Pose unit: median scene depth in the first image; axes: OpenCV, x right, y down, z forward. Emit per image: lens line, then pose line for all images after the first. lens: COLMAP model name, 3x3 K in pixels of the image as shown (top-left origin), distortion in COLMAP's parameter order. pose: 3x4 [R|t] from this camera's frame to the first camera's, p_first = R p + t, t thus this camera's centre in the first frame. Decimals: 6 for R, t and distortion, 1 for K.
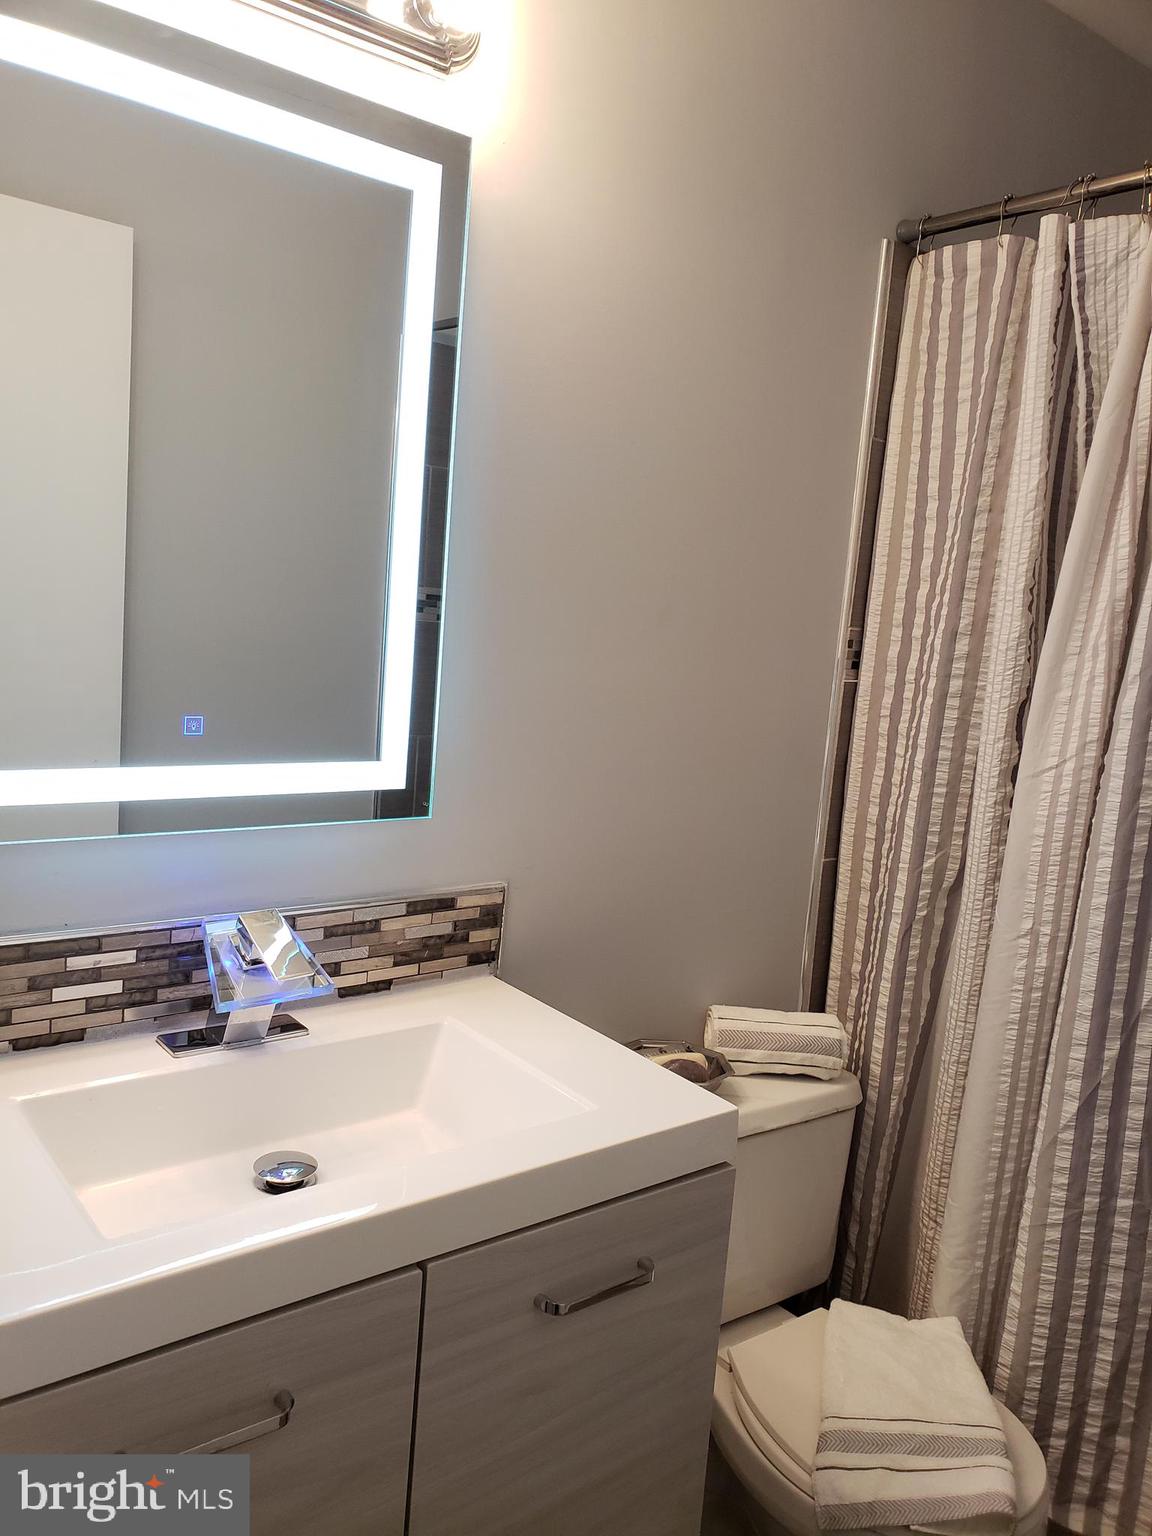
lens RADIAL K [[1224.2, 0, 569.0], [0, 1224.2, 764.5], [0, 0, 1]] dist [0.049658, -0.049018]
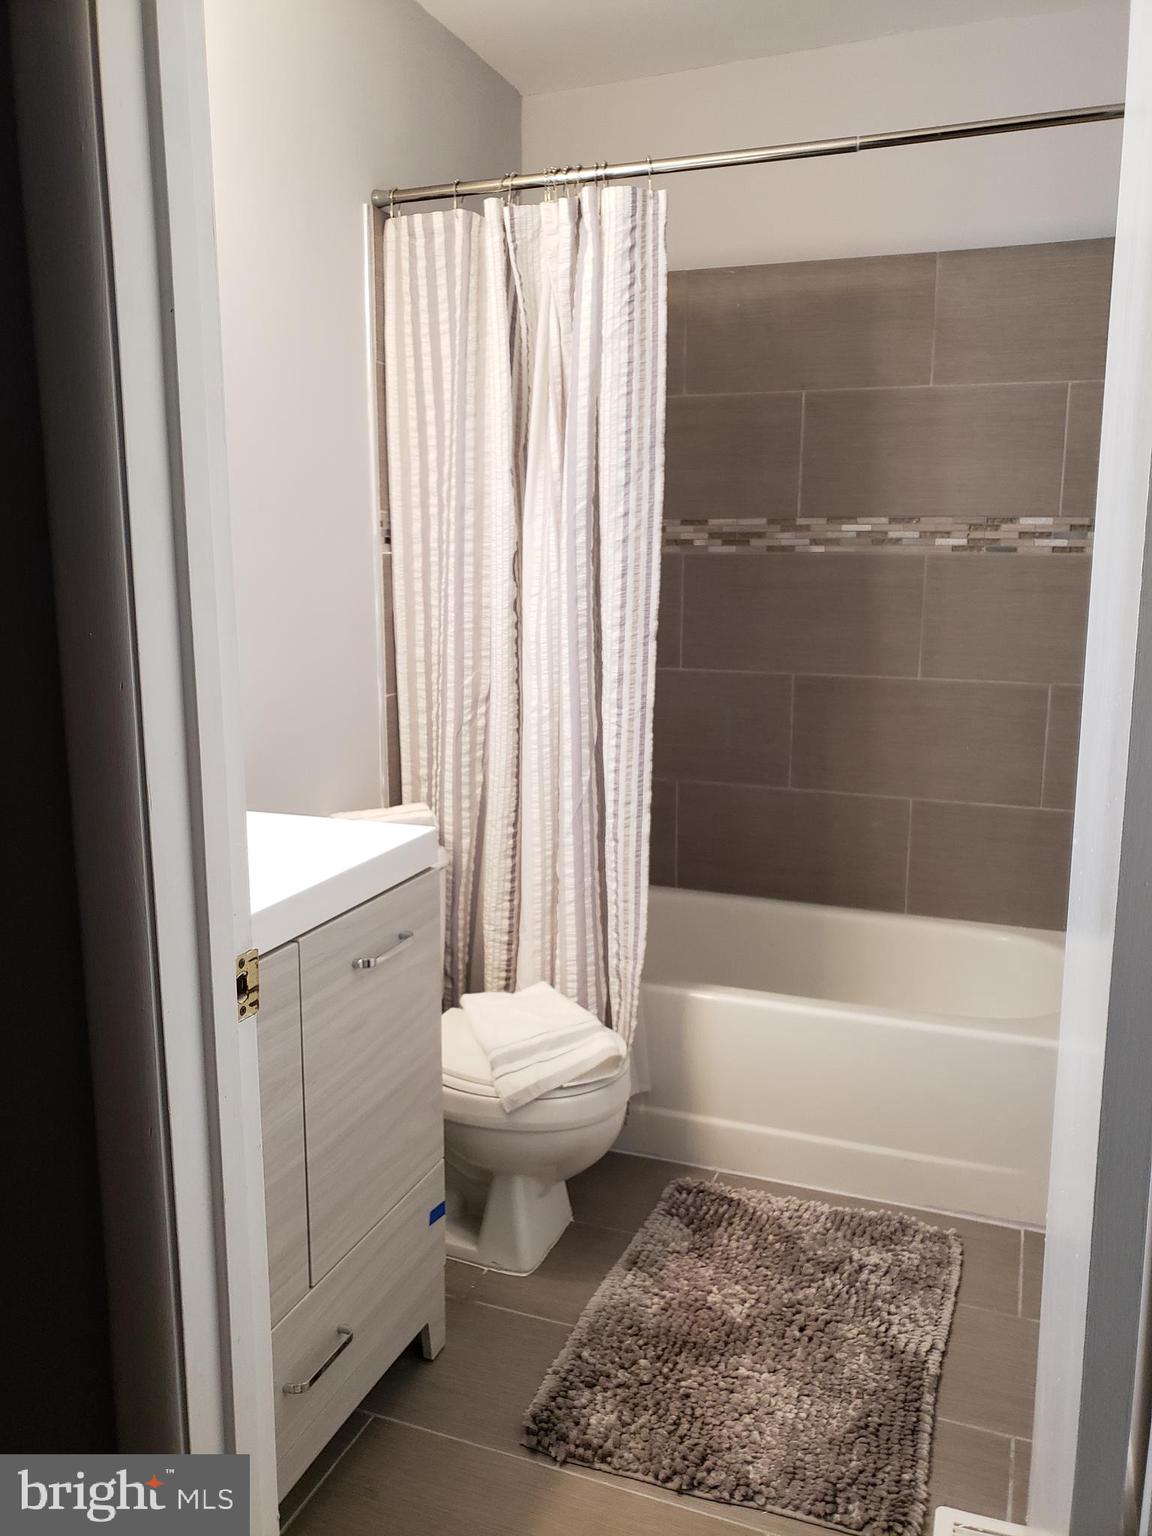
lens RADIAL K [[1224.2, 0, 581.9], [0, 1224.2, 765.6], [0, 0, 1]] dist [0.049658, -0.049018]
pose [[0.852233, -0.166392, 0.495996, -0.332527], [0.138511, 0.986005, 0.092783, 0.074678], [-0.504493, -0.010371, 0.863354, -0.268648]]
